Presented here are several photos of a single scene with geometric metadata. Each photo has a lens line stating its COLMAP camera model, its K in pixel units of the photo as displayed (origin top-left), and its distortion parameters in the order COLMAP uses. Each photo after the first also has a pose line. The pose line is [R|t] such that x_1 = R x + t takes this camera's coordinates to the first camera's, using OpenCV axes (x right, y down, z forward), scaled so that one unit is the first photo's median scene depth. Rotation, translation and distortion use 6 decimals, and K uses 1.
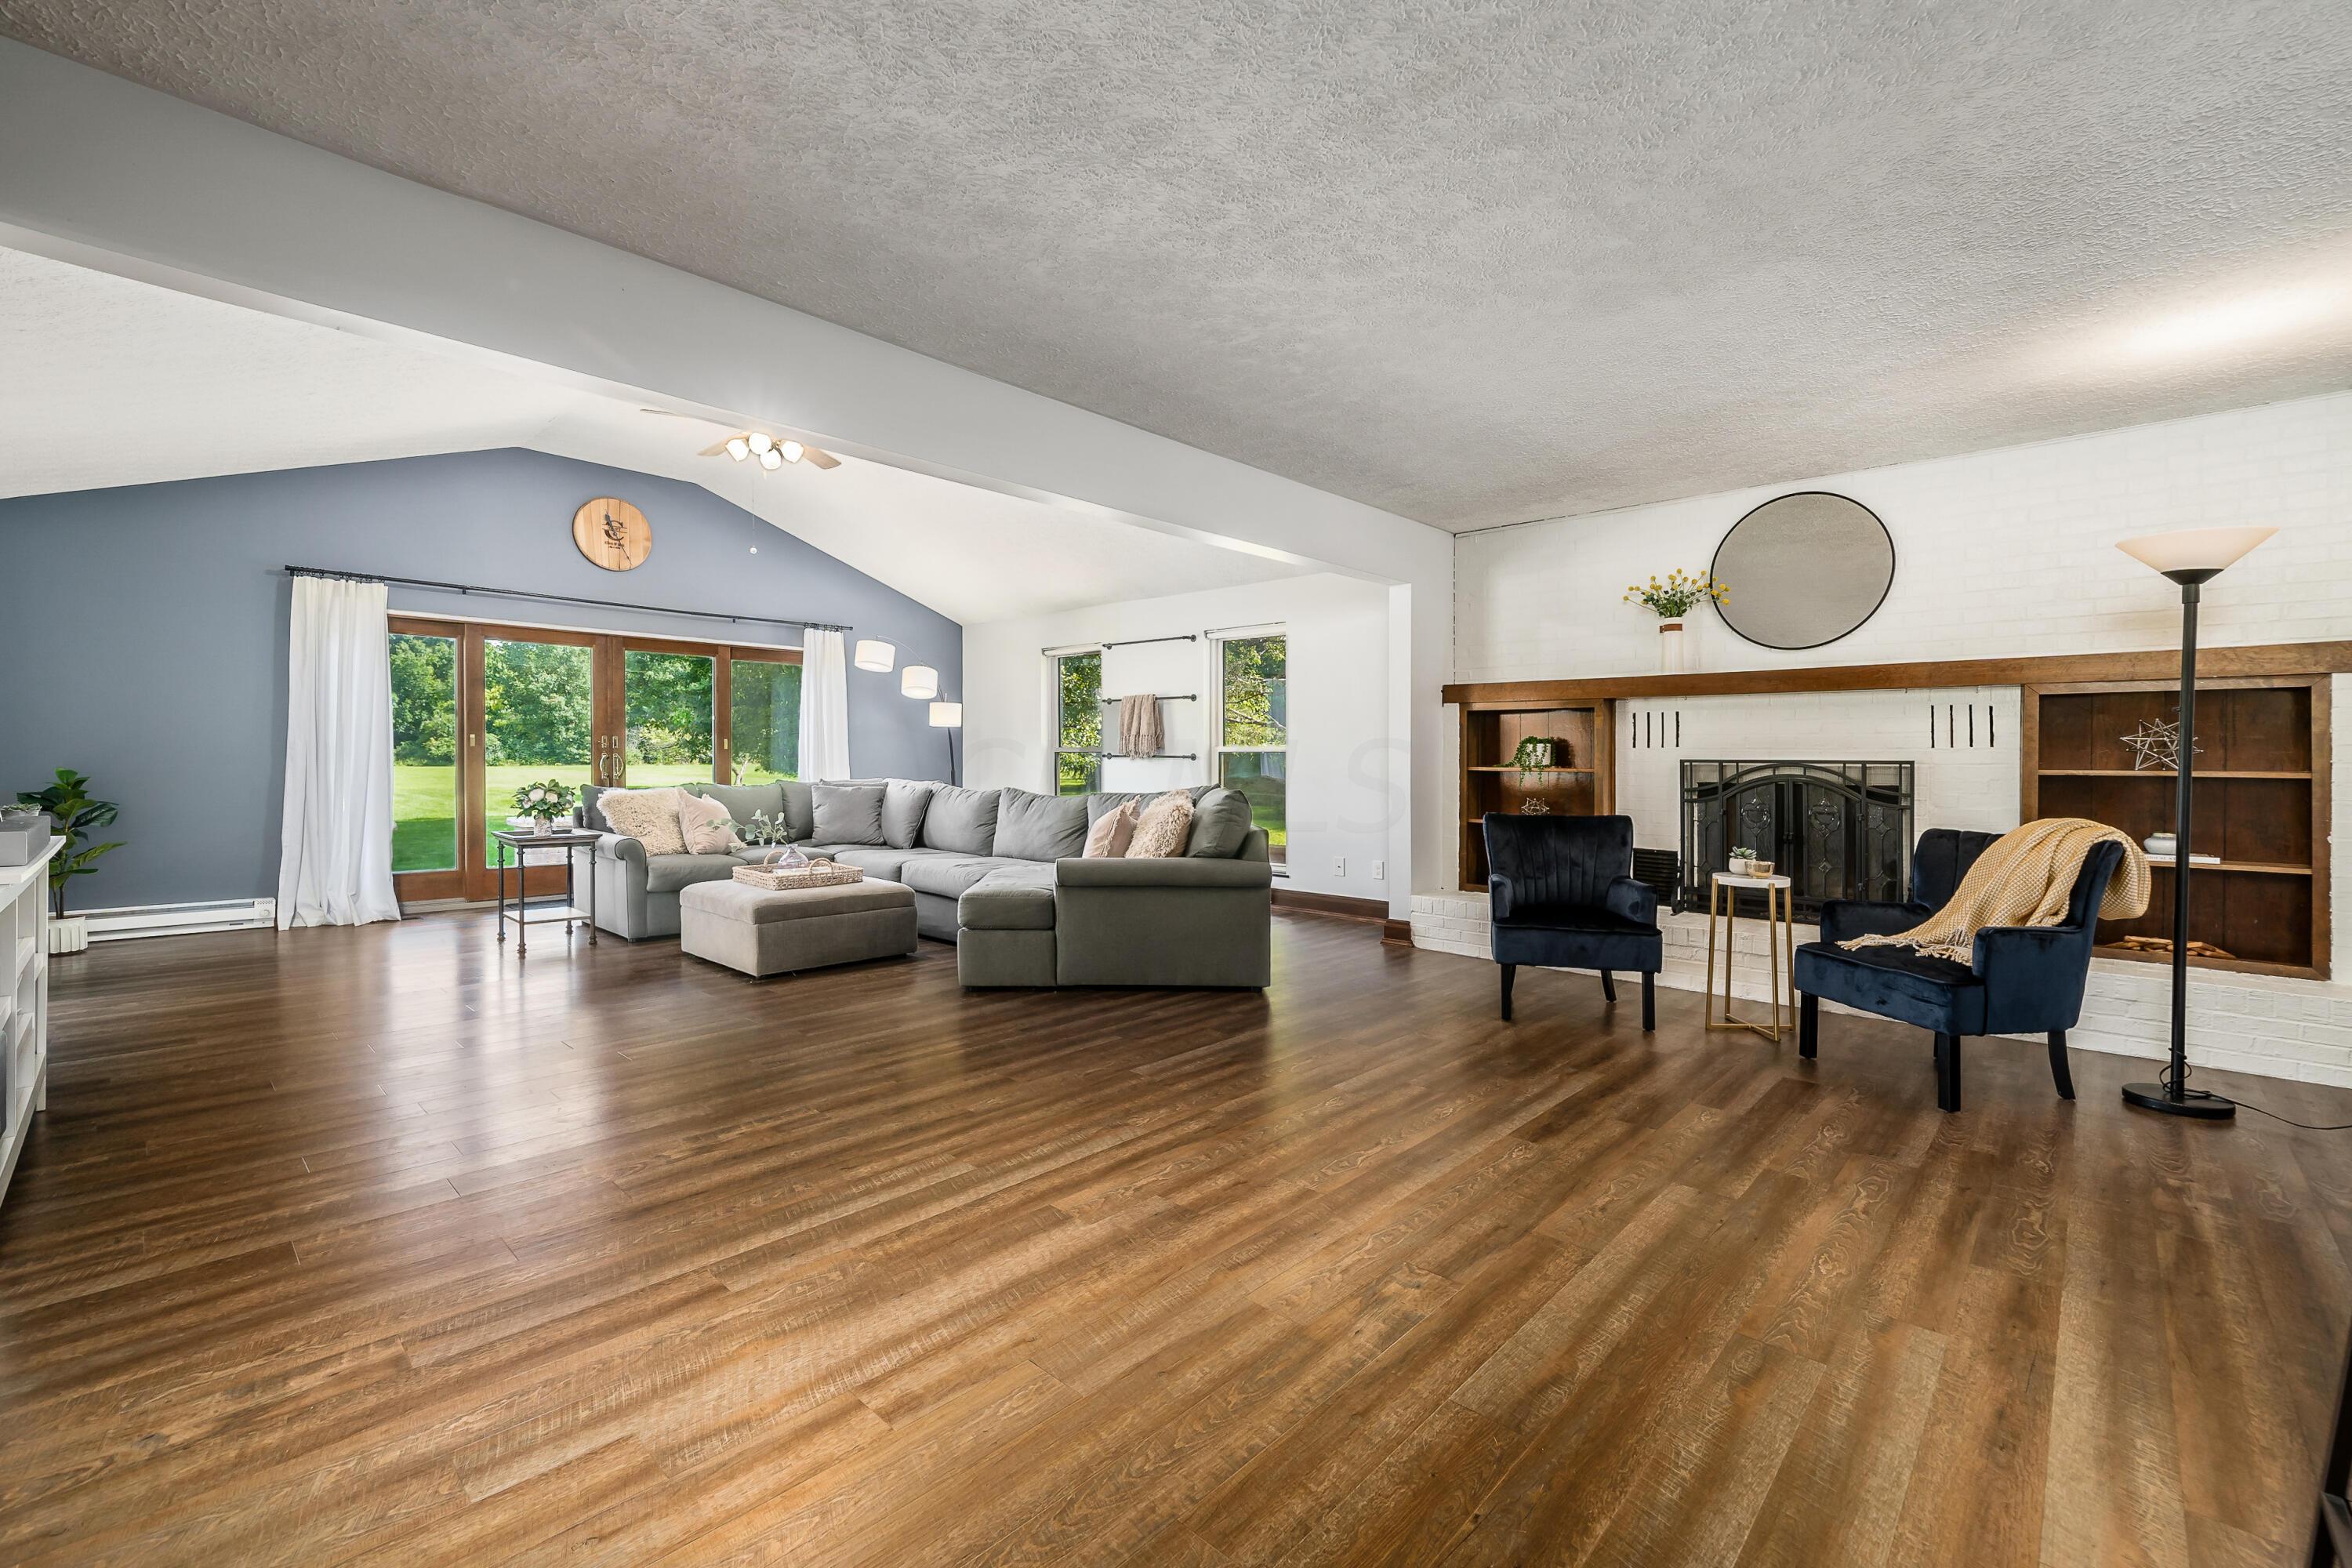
lens RADIAL K [[990.0, 0, 1176.0], [0, 990.0, 784.0], [0, 0, 1]] dist [0.000554, 0.000082]
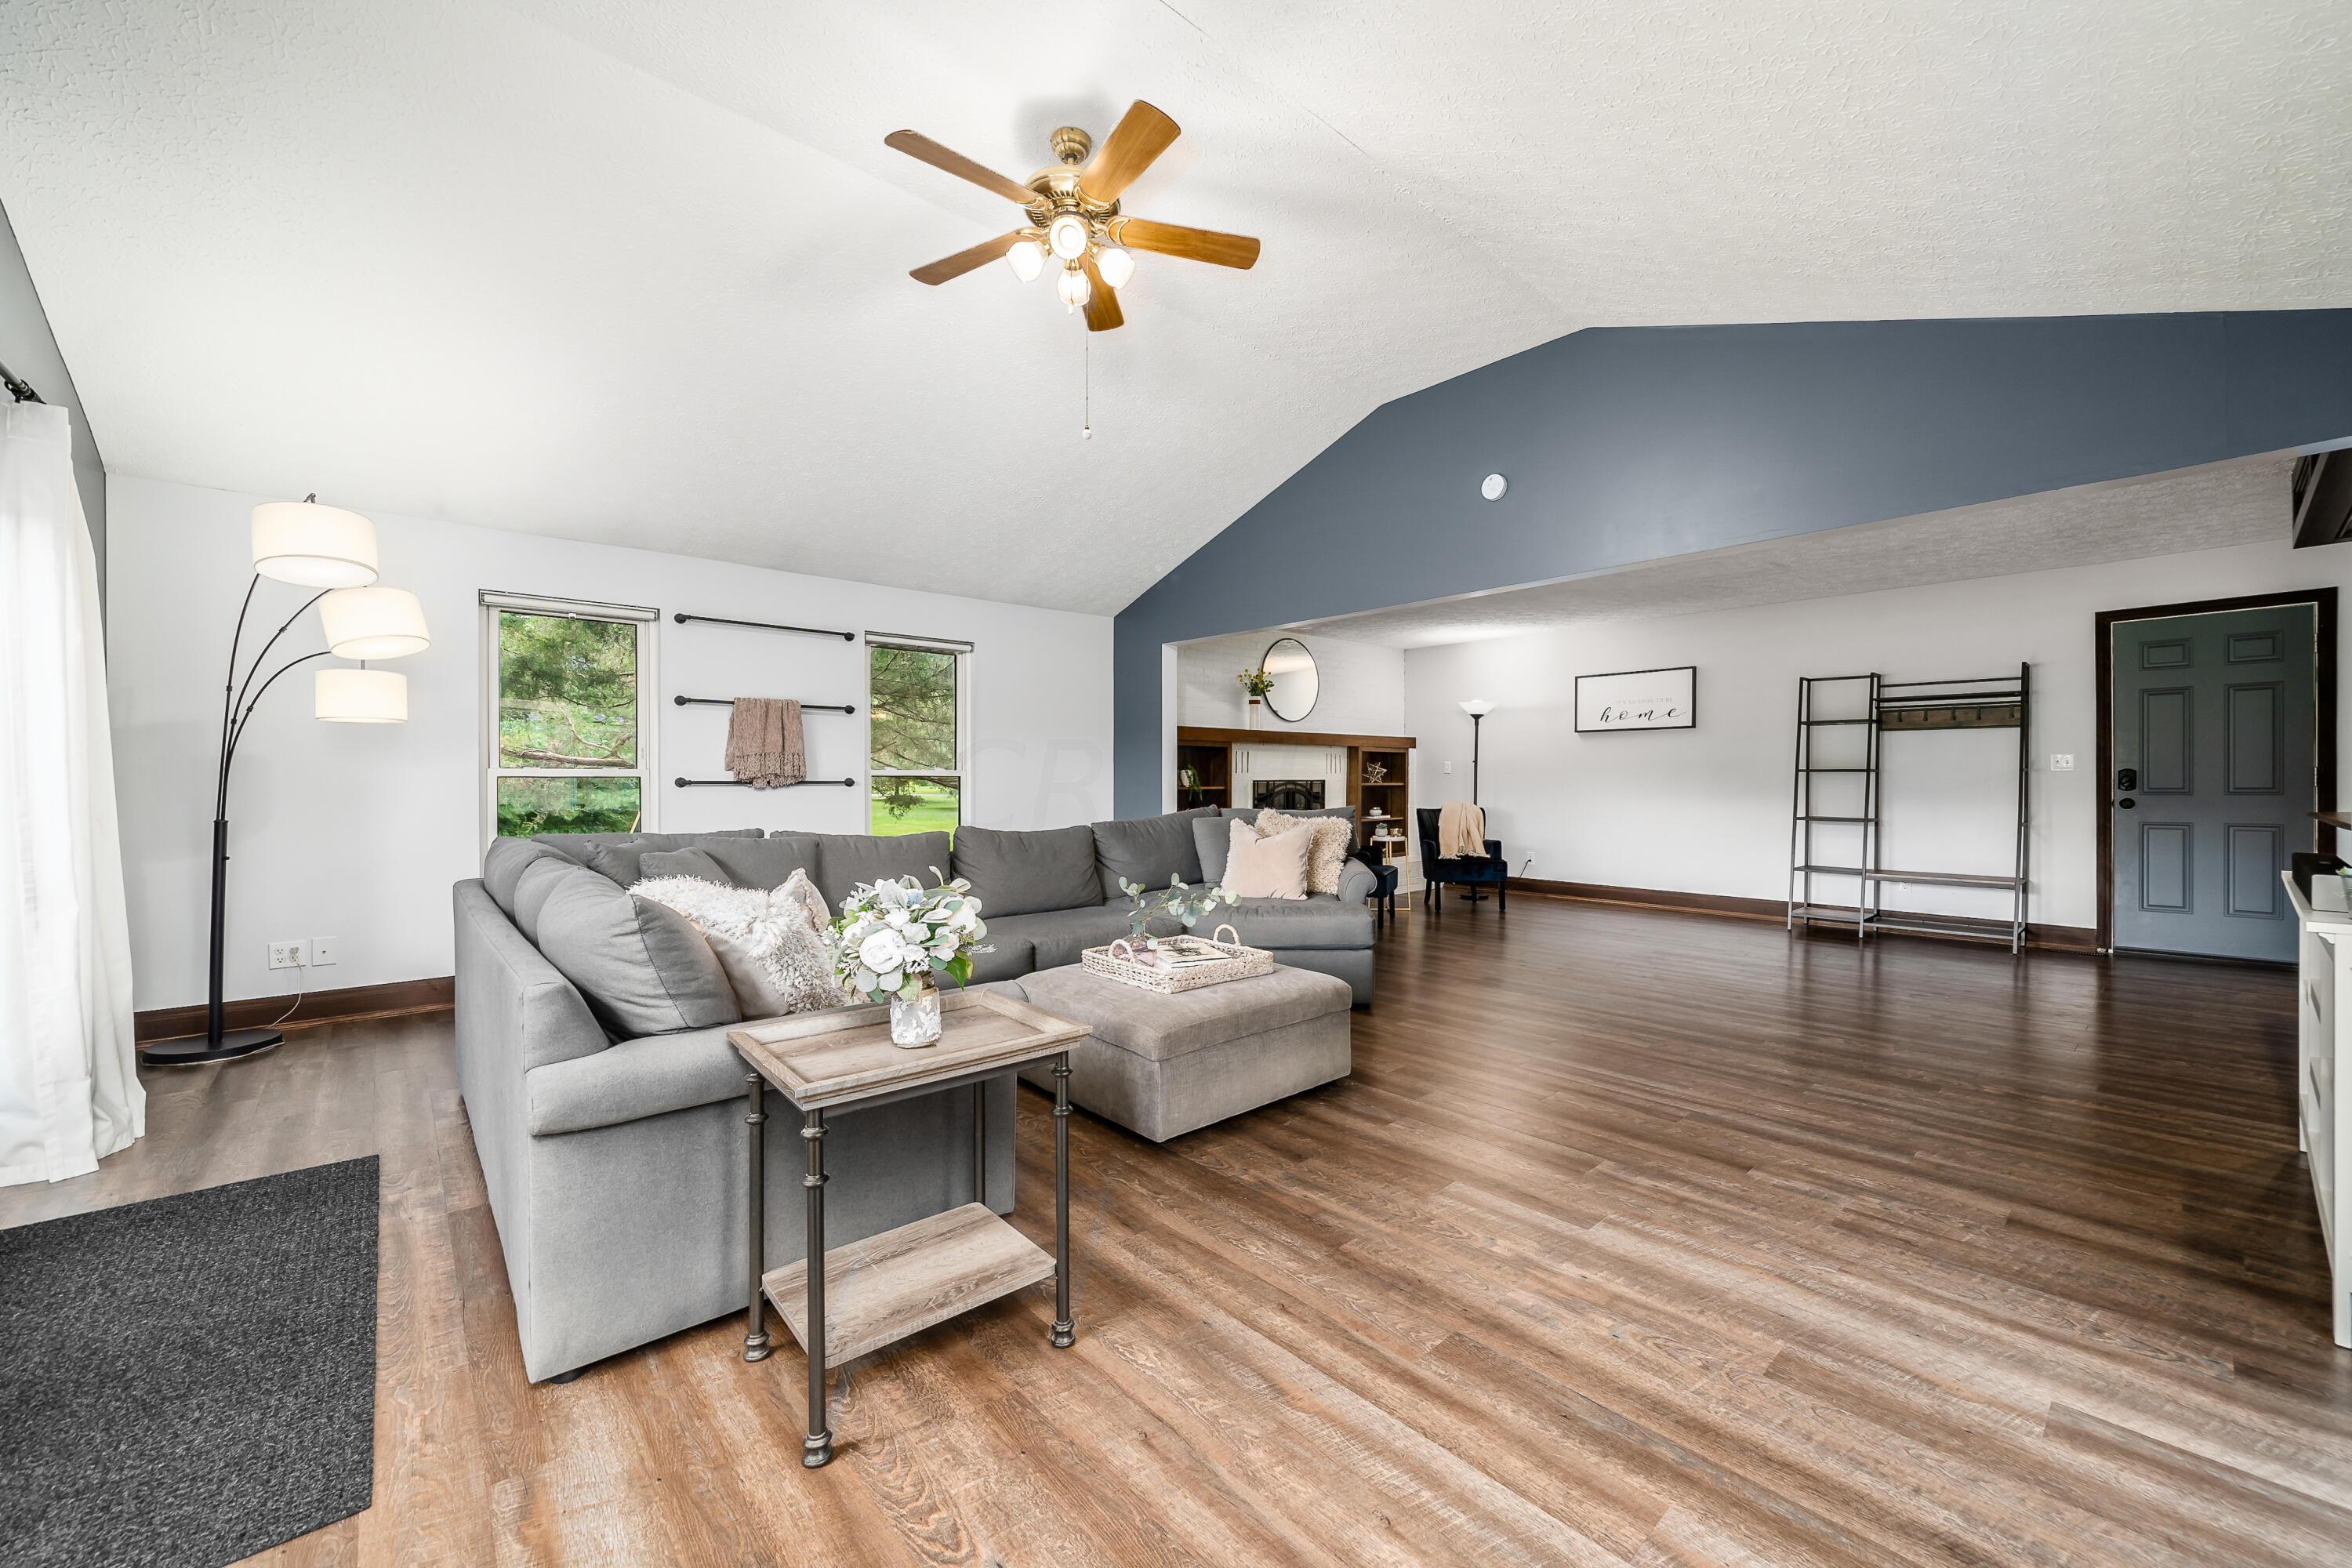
lens RADIAL K [[901.3, 0, 1176.0], [0, 901.3, 784.0], [0, 0, 1]] dist [-0.000032, -0.000041]
pose [[0.095518, -0.012400, 0.995350, -1.051678], [0.028821, 0.999538, 0.009686, -0.036826], [-0.995010, 0.027762, 0.095832, 0.987936]]
